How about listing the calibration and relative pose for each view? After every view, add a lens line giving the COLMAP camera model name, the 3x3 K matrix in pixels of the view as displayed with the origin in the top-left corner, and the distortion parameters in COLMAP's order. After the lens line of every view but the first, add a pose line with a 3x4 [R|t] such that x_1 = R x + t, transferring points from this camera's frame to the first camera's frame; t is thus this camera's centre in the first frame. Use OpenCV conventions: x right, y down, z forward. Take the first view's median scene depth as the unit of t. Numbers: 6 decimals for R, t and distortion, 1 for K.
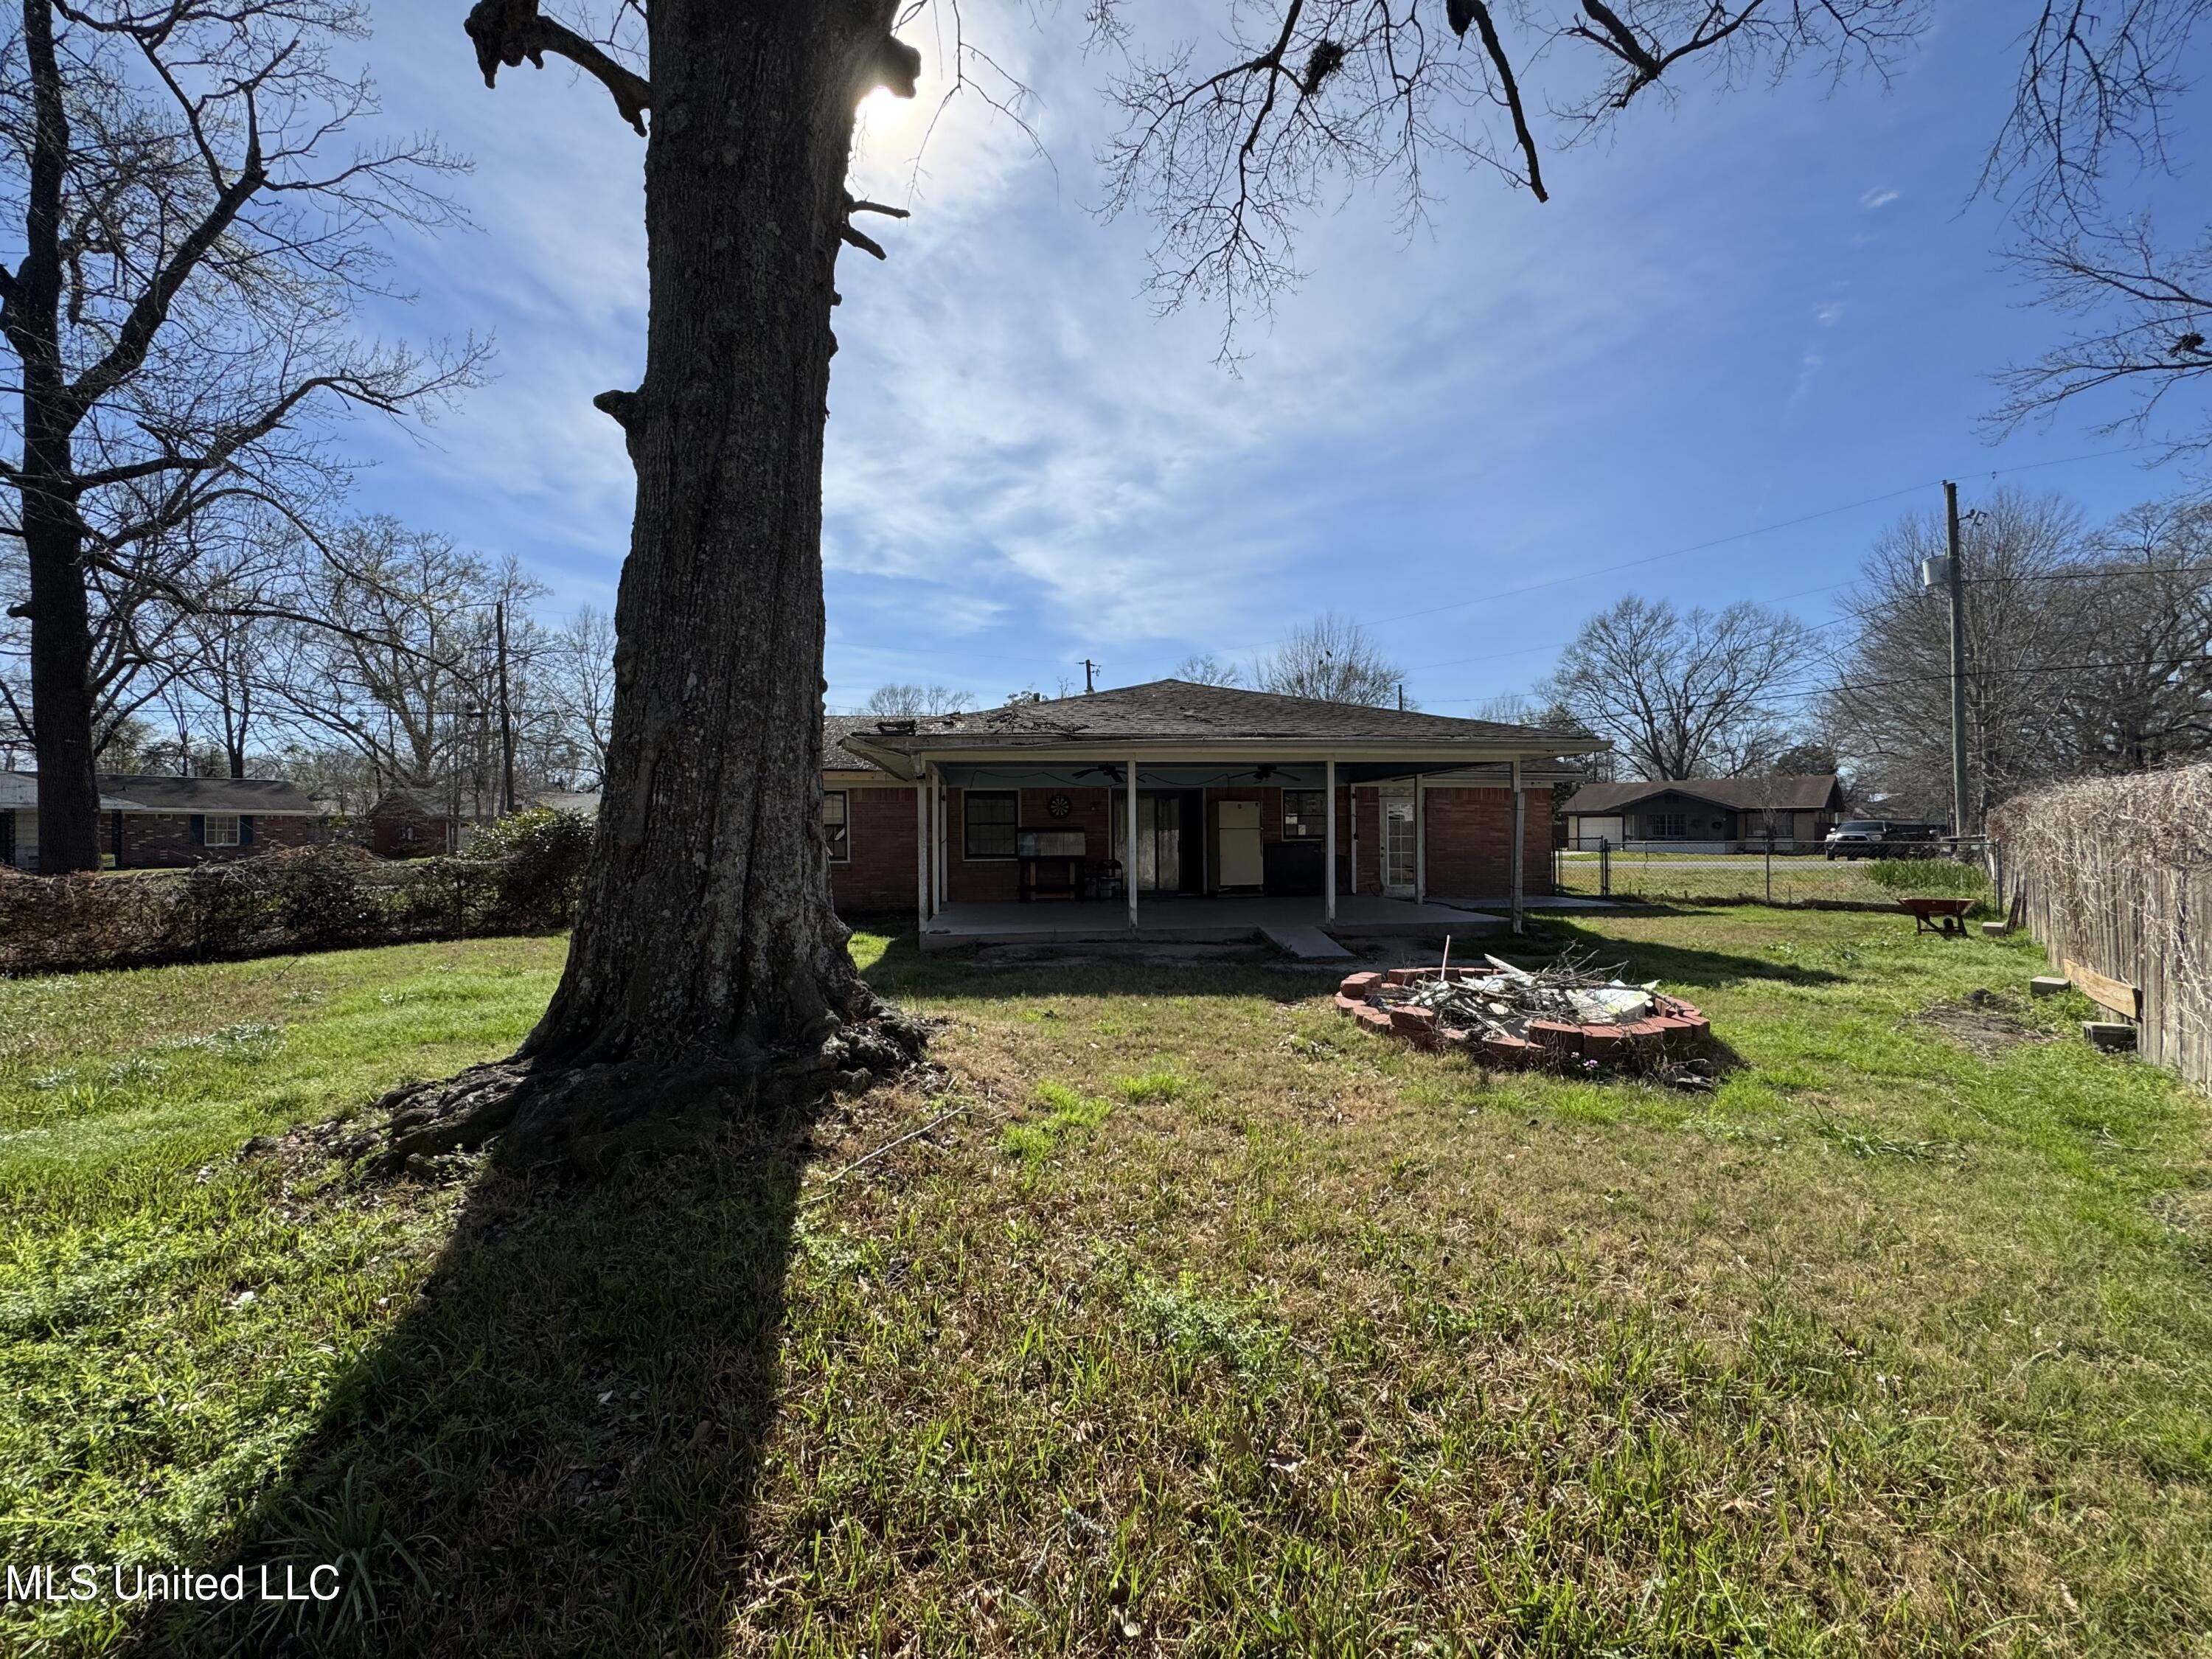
lens RADIAL K [[887.3, 0, 1107.1], [0, 887.3, 836.7], [0, 0, 1]] dist [-0.002003, -0.001039]
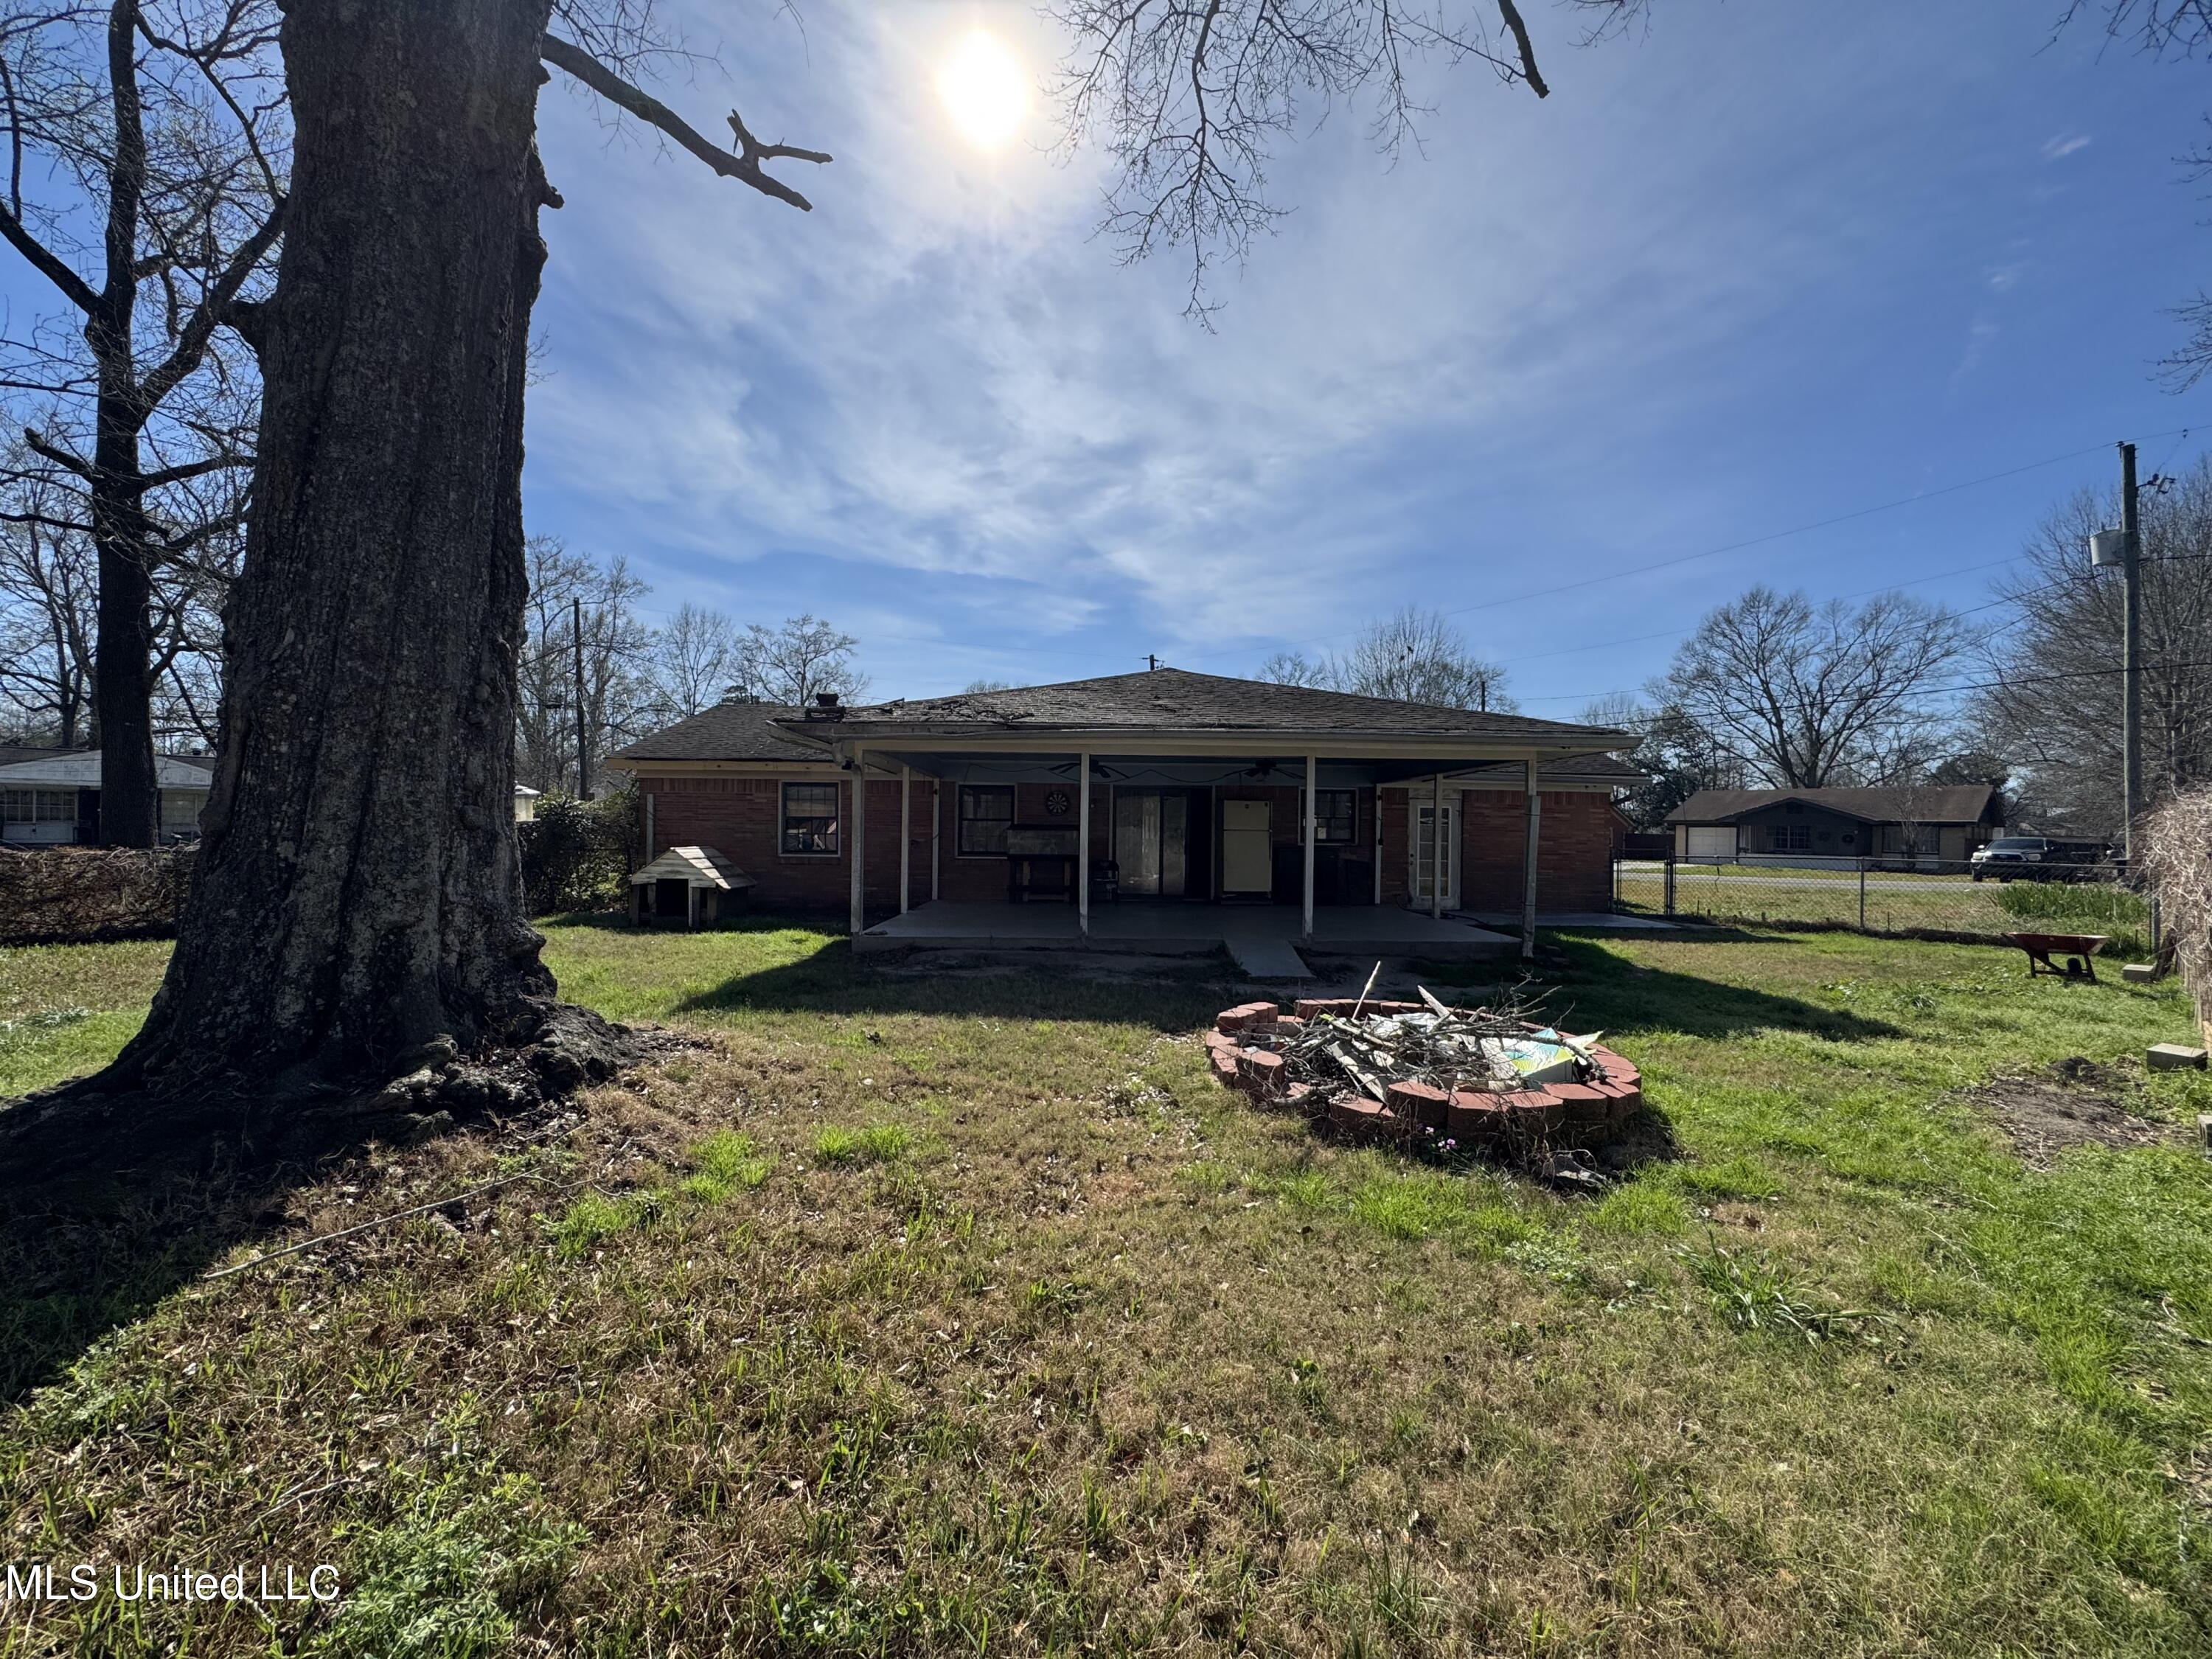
lens RADIAL K [[887.3, 0, 1106.3], [0, 887.3, 833.4], [0, 0, 1]] dist [-0.002003, -0.001039]
pose [[0.994124, 0.022077, -0.105971, 0.108620], [-0.022384, 0.999748, -0.001705, -0.001465], [0.105906, 0.004067, 0.994368, 0.068249]]
